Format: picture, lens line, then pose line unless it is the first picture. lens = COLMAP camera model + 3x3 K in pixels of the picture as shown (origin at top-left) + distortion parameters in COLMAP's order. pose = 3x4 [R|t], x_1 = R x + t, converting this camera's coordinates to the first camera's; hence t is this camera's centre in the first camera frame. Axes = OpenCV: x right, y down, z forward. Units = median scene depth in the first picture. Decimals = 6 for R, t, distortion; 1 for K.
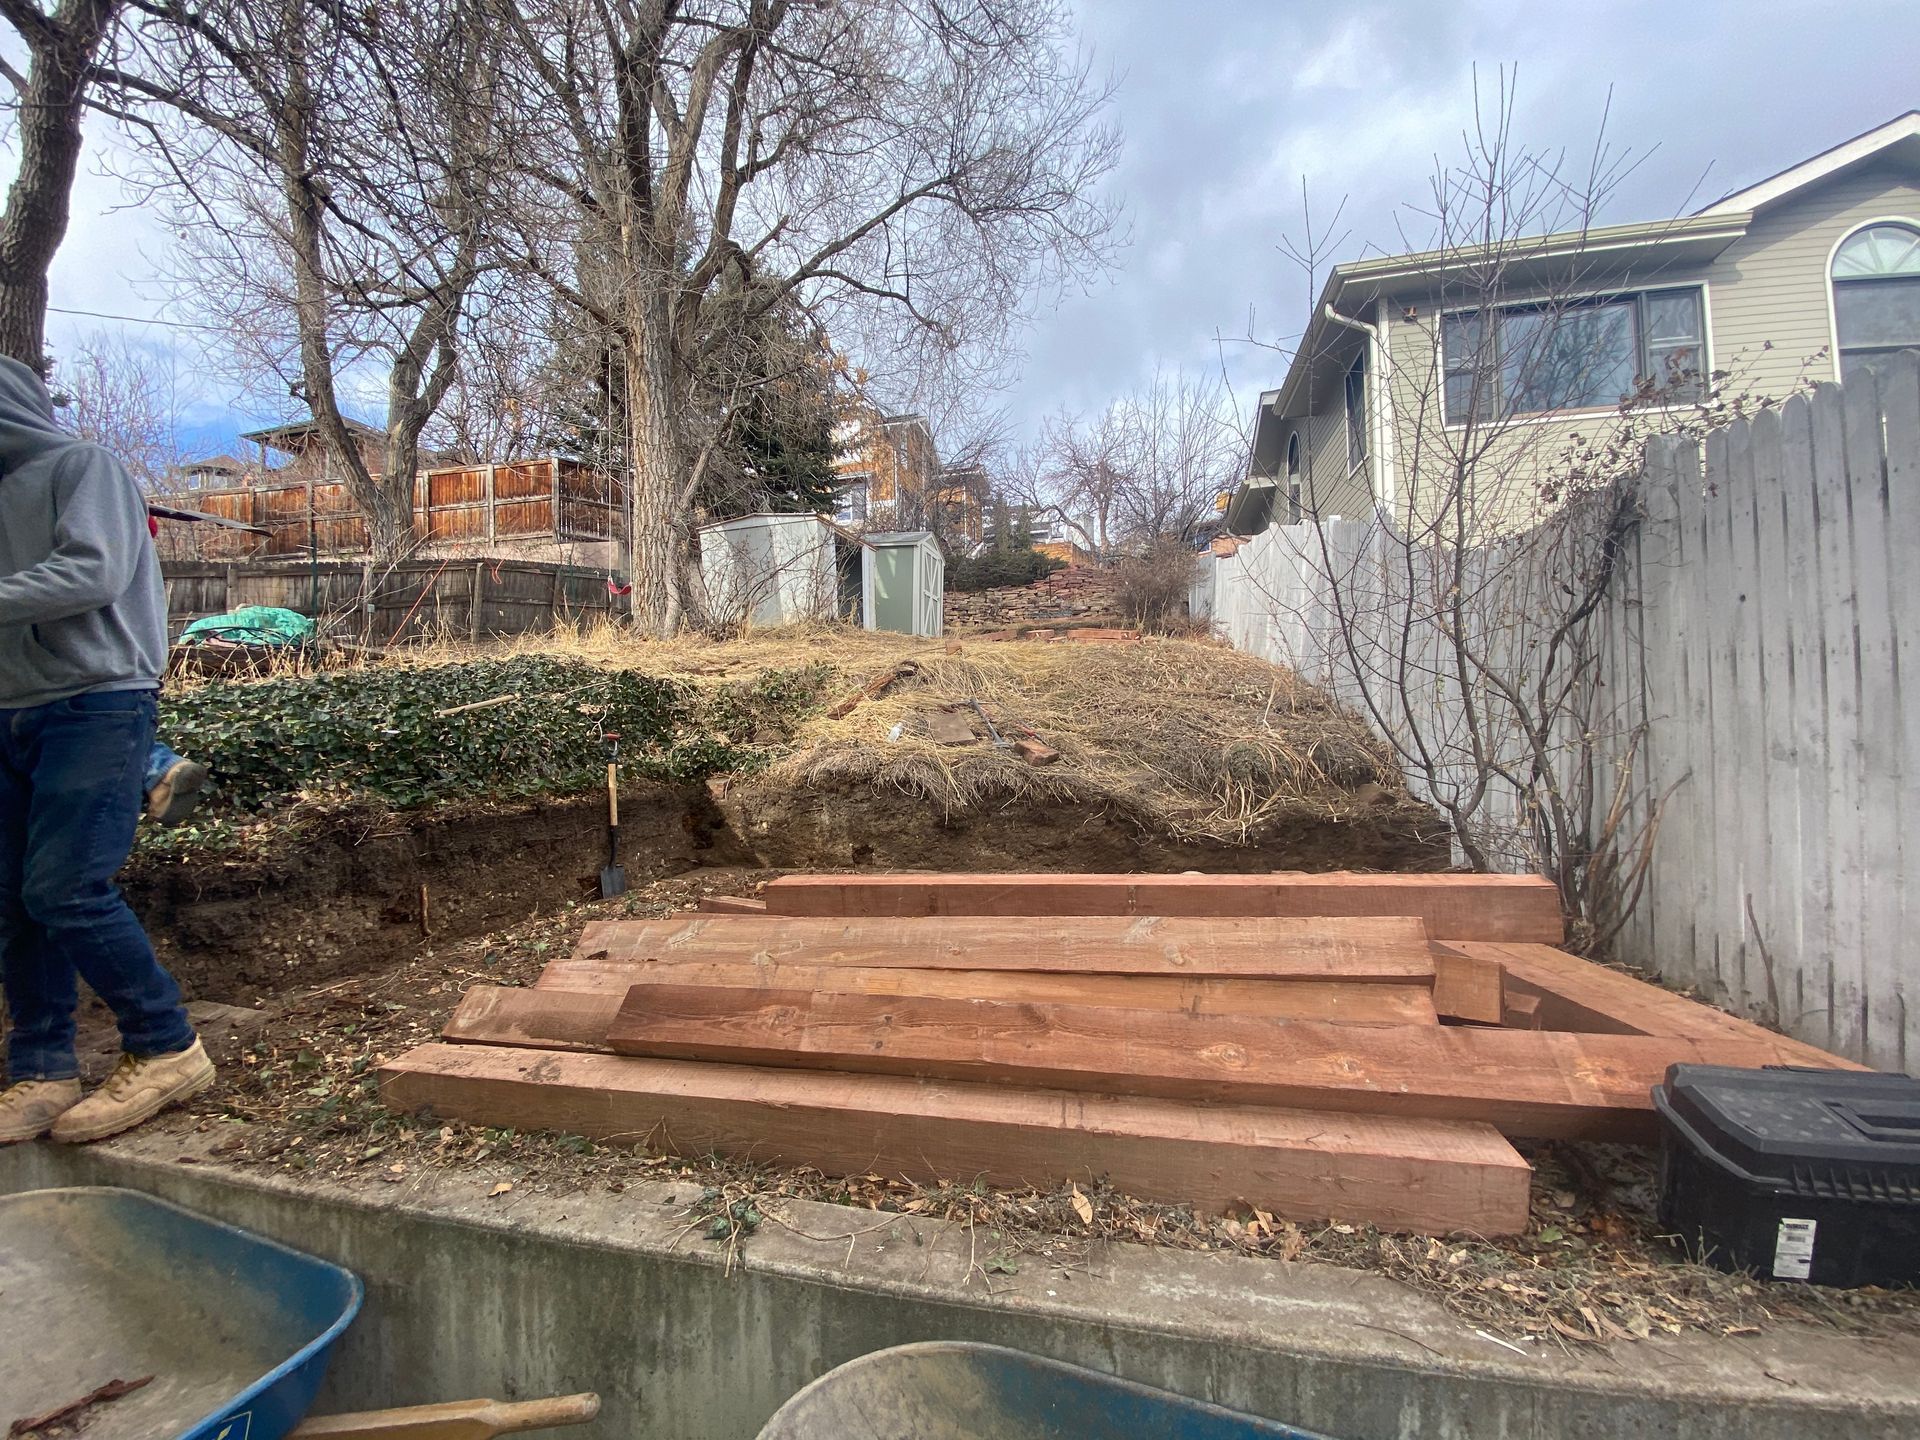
lens RADIAL K [[776.0, 0, 959.3], [0, 776.0, 728.4], [0, 0, 1]] dist [0.012943, -0.017267]
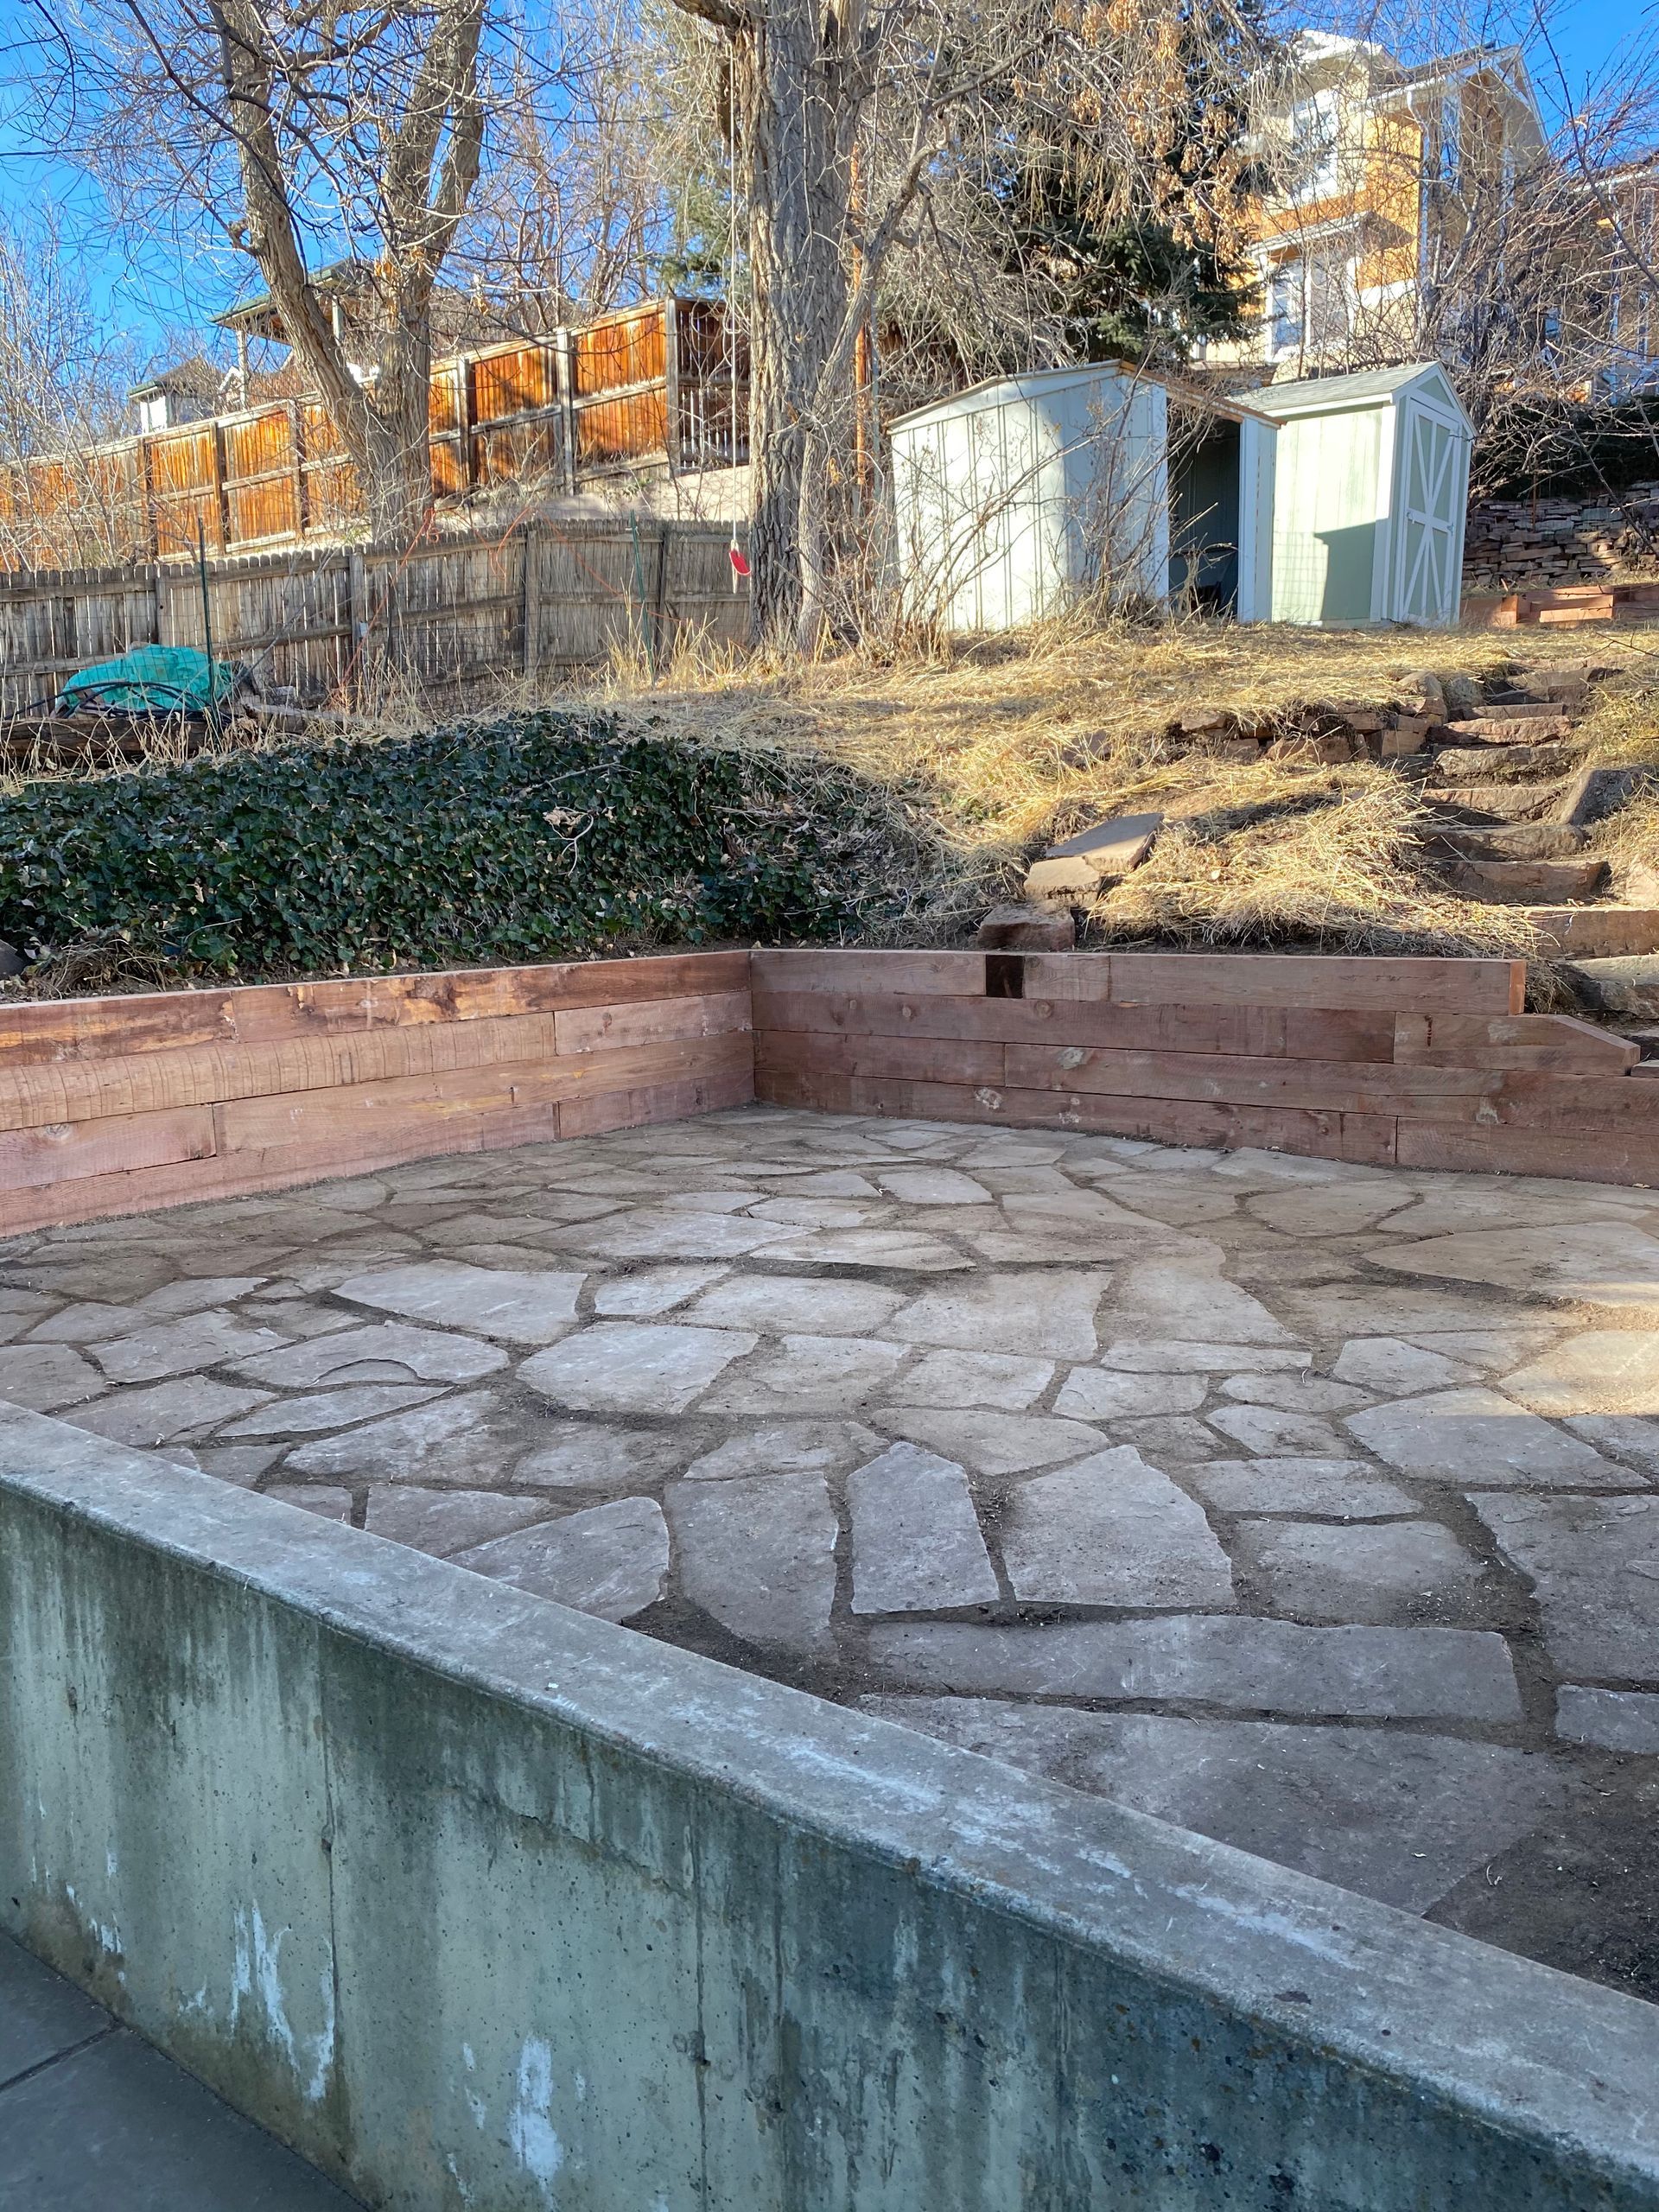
lens RADIAL K [[1697.3, 0, 833.2], [0, 1697.3, 1094.9], [0, 0, 1]] dist [0.011456, -0.005064]
pose [[0.908258, 0.057798, -0.414400, 0.165612], [0.004621, 0.988967, 0.148062, -0.003084], [0.418386, -0.136394, 0.897970, -0.032384]]
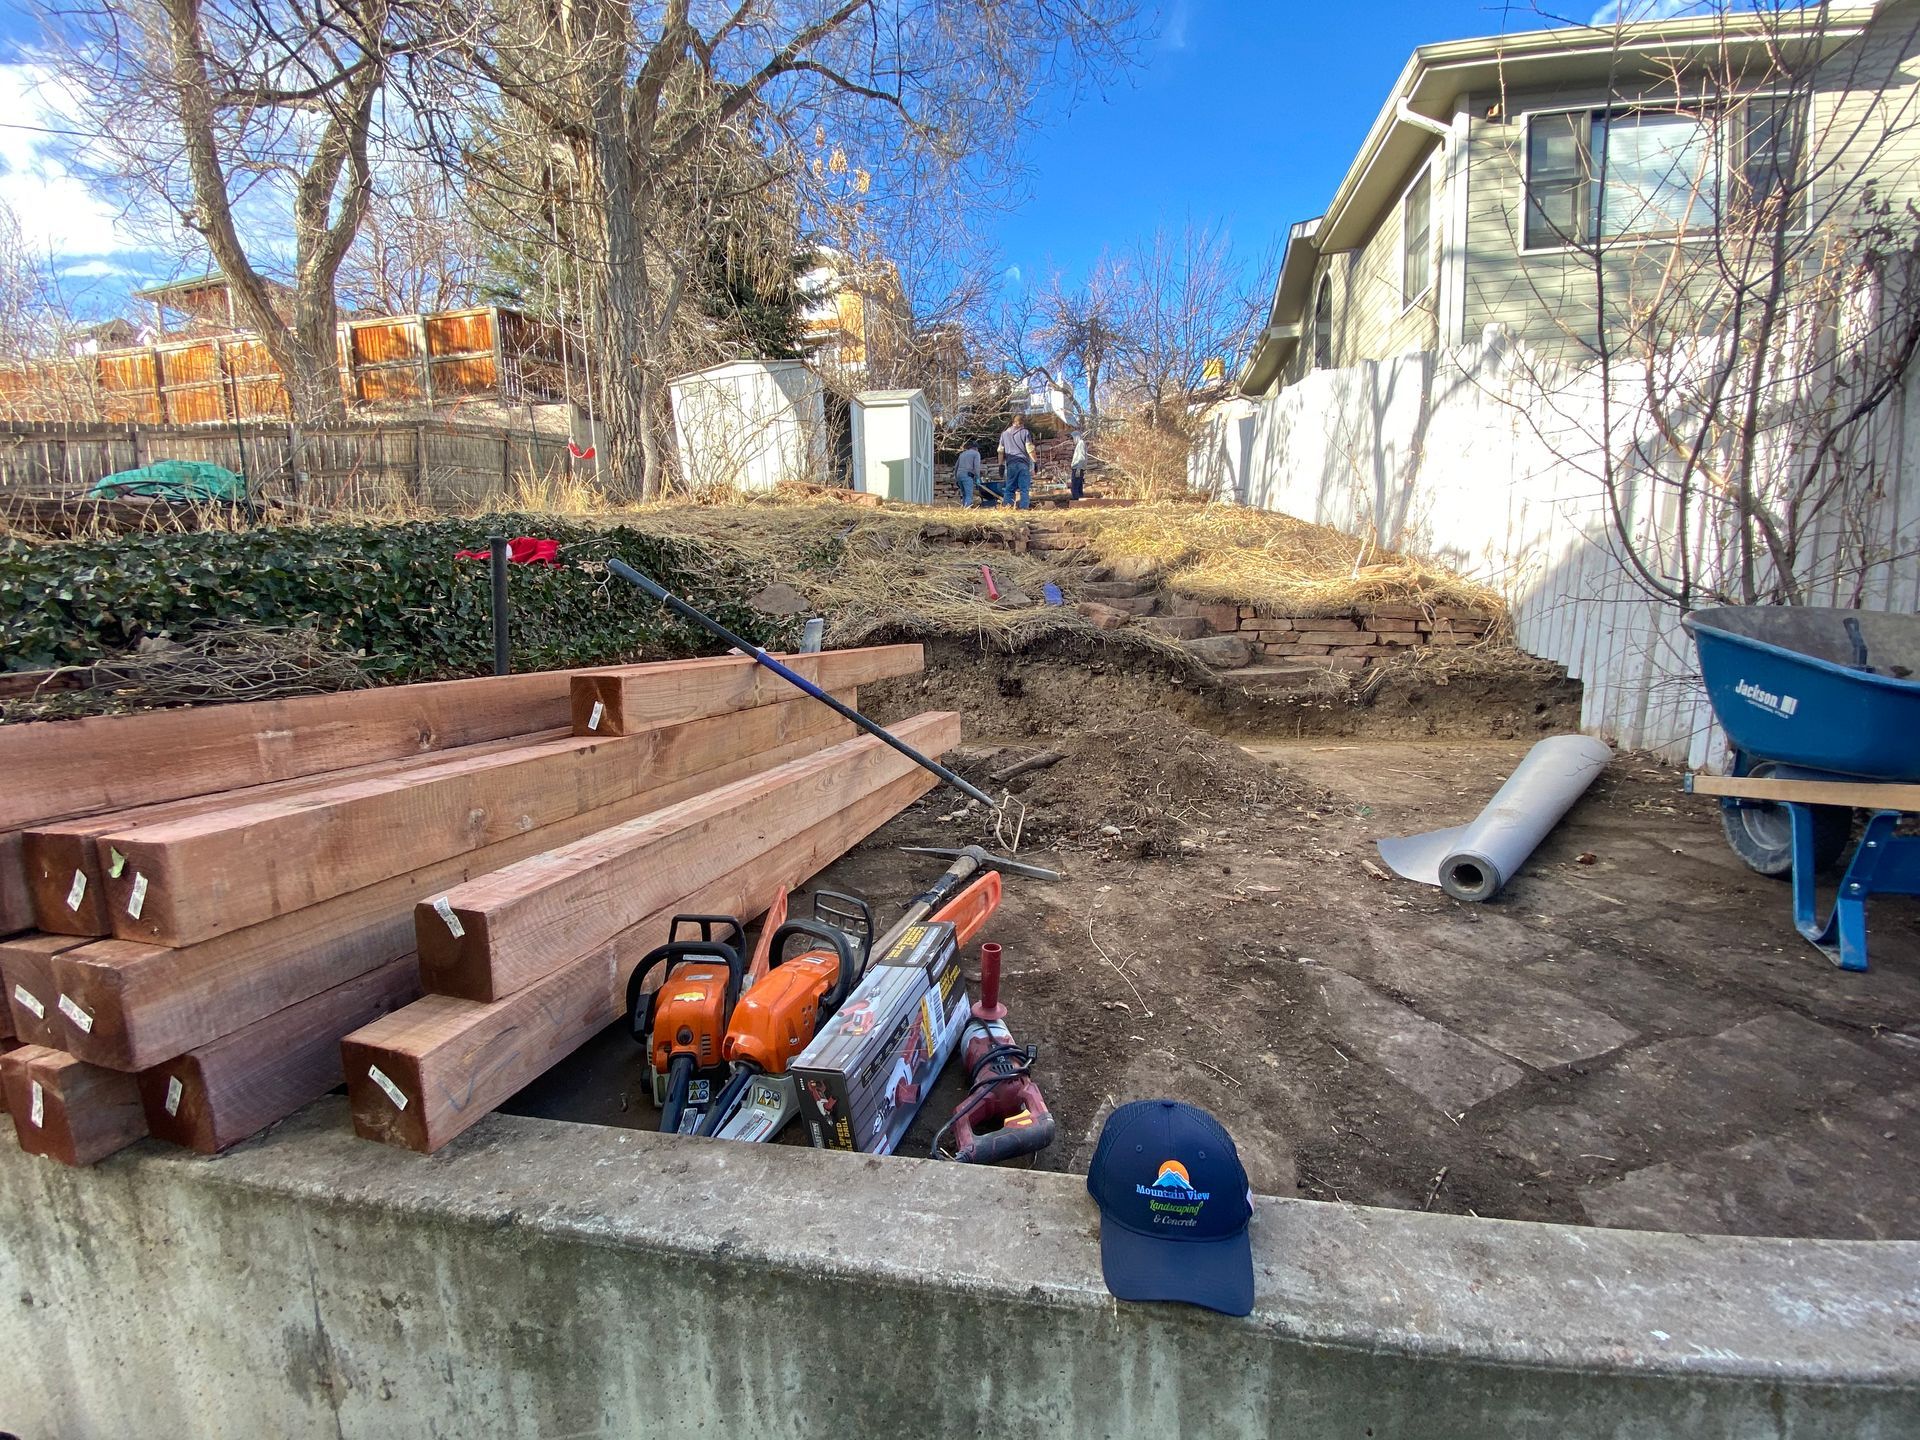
lens RADIAL K [[776.0, 0, 958.2], [0, 776.0, 726.9], [0, 0, 1]] dist [0.012943, -0.017267]
pose [[0.999106, -0.017050, 0.038682, -0.081039], [0.011453, 0.990007, 0.140551, 0.025884], [-0.040692, -0.139983, 0.989317, 0.085048]]
